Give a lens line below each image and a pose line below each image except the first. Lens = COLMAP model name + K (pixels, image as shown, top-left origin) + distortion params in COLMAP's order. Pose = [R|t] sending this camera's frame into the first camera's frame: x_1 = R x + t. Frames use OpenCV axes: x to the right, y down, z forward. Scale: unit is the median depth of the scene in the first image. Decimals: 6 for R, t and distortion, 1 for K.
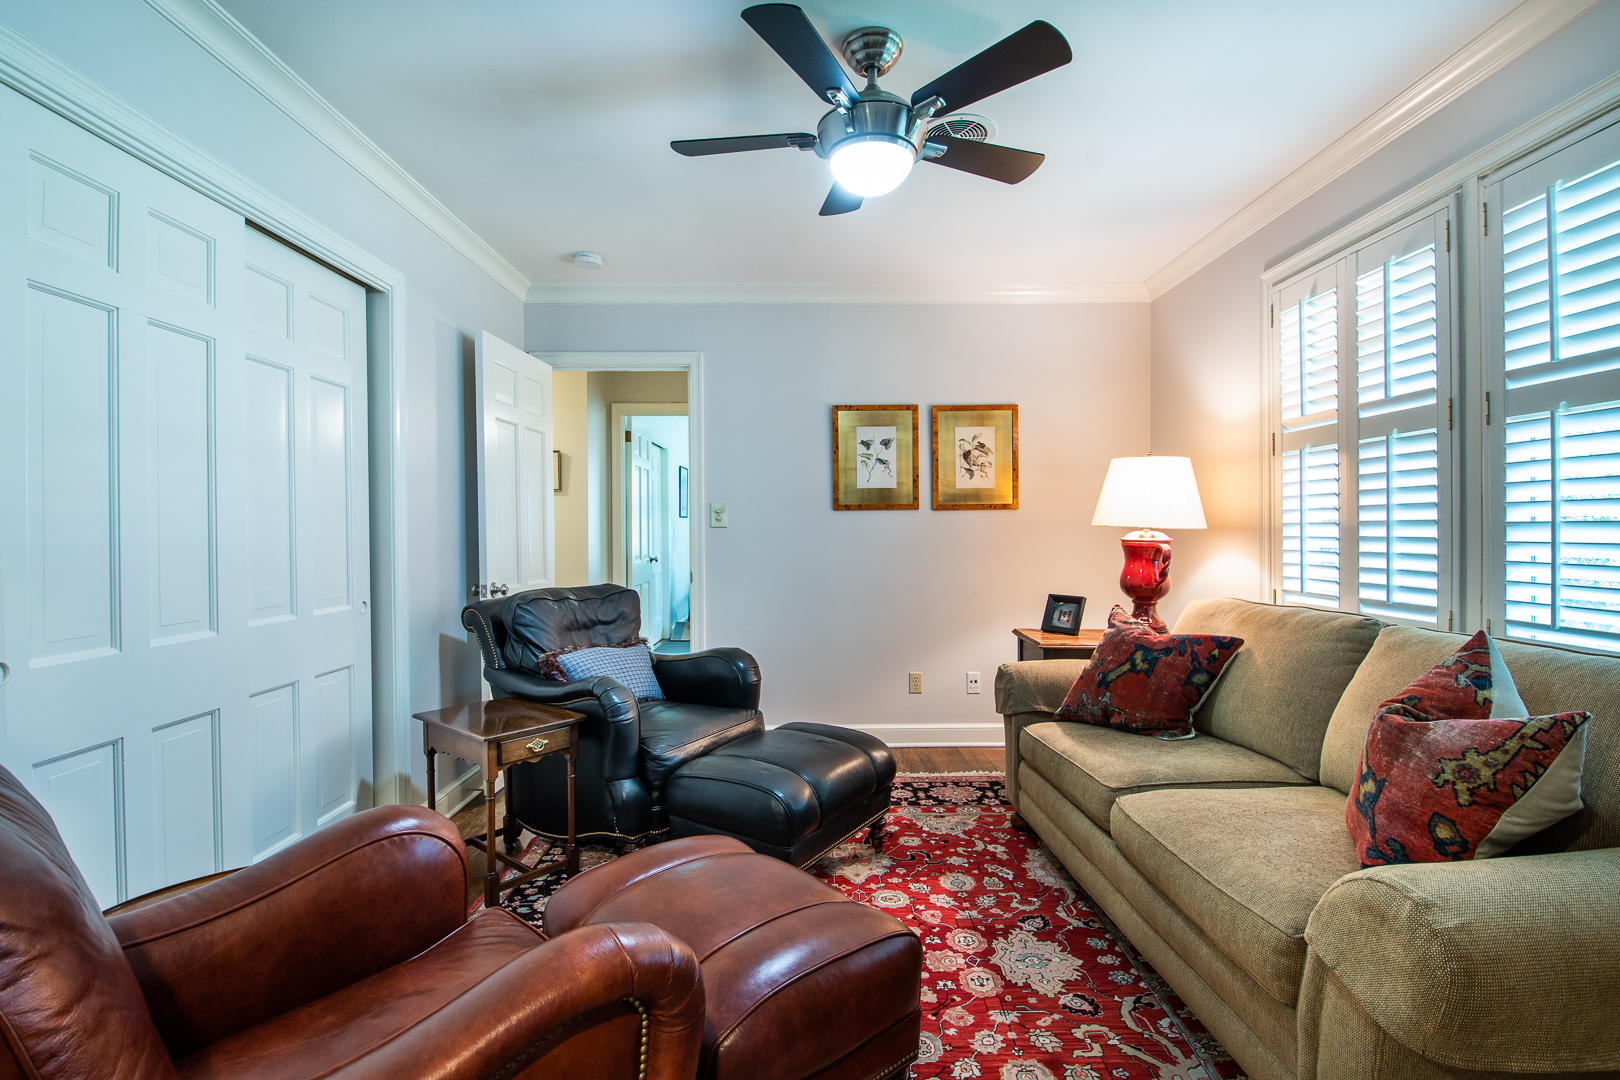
lens RADIAL K [[770.9, 0, 818.1], [0, 770.9, 537.8], [0, 0, 1]] dist [0.003343, -0.012628]
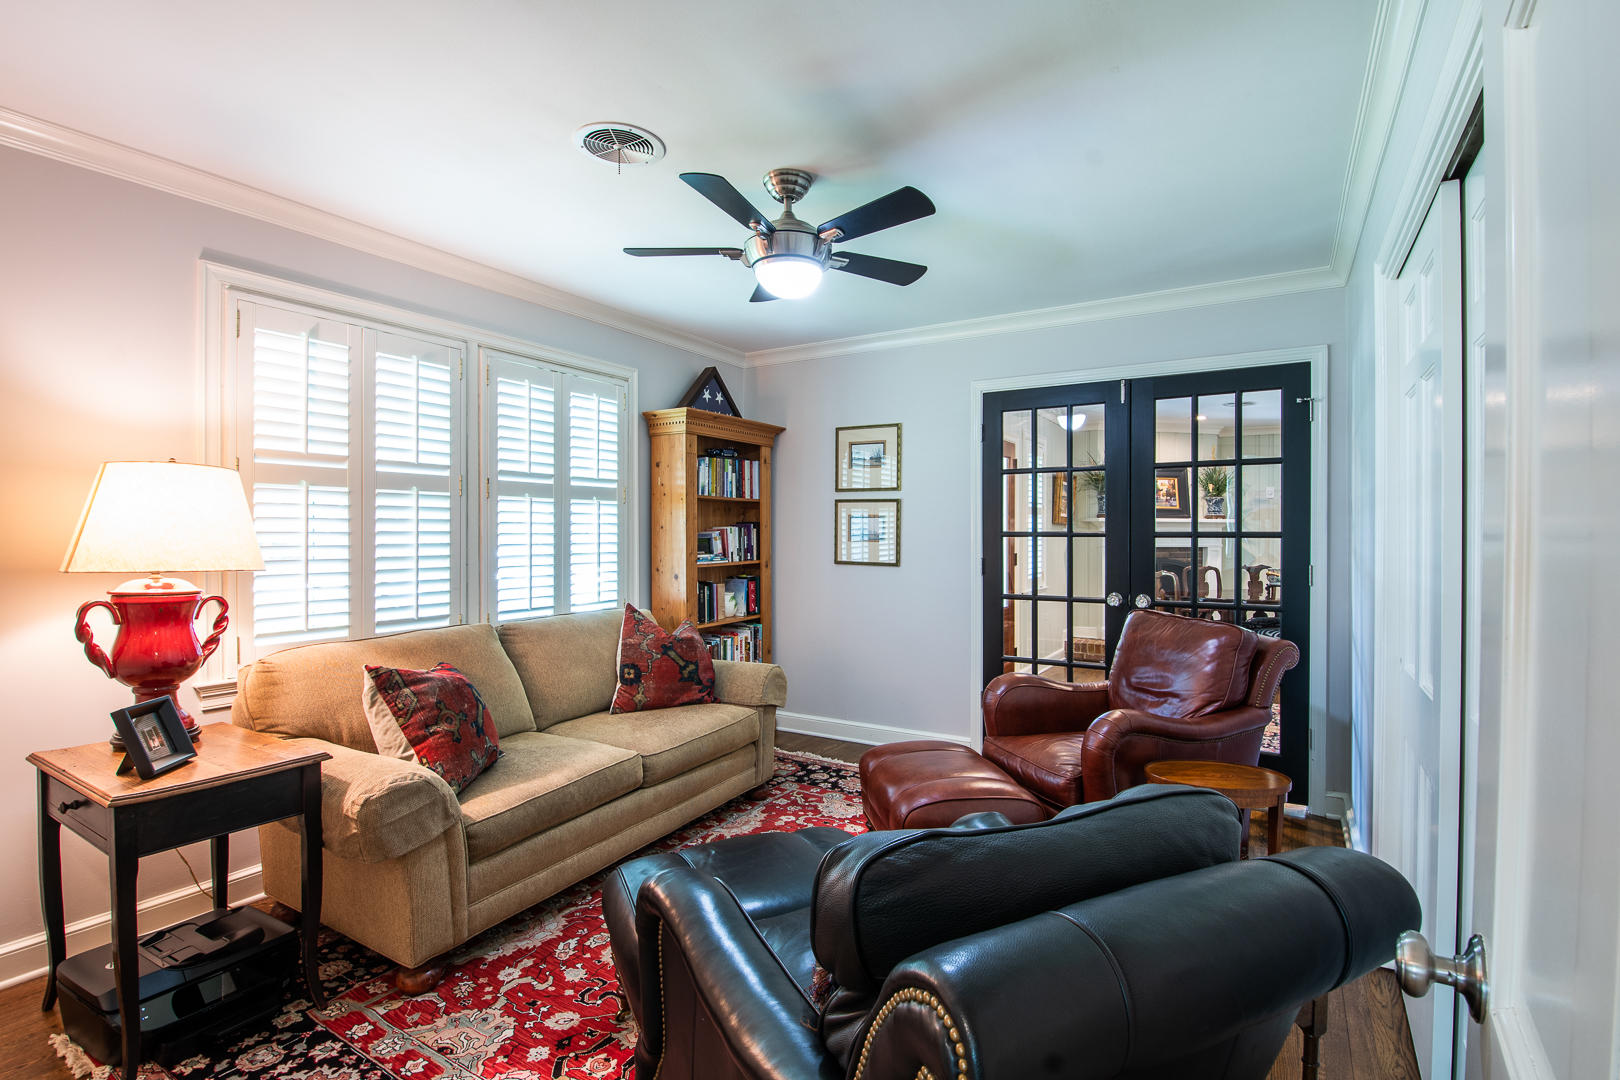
lens RADIAL K [[770.9, 0, 811.1], [0, 770.9, 533.7], [0, 0, 1]] dist [0.003343, -0.012628]
pose [[-0.848806, 0.002846, 0.528697, -0.459831], [0.008135, 0.999937, 0.007678, -0.055506], [-0.528643, 0.010818, -0.848776, 1.523957]]
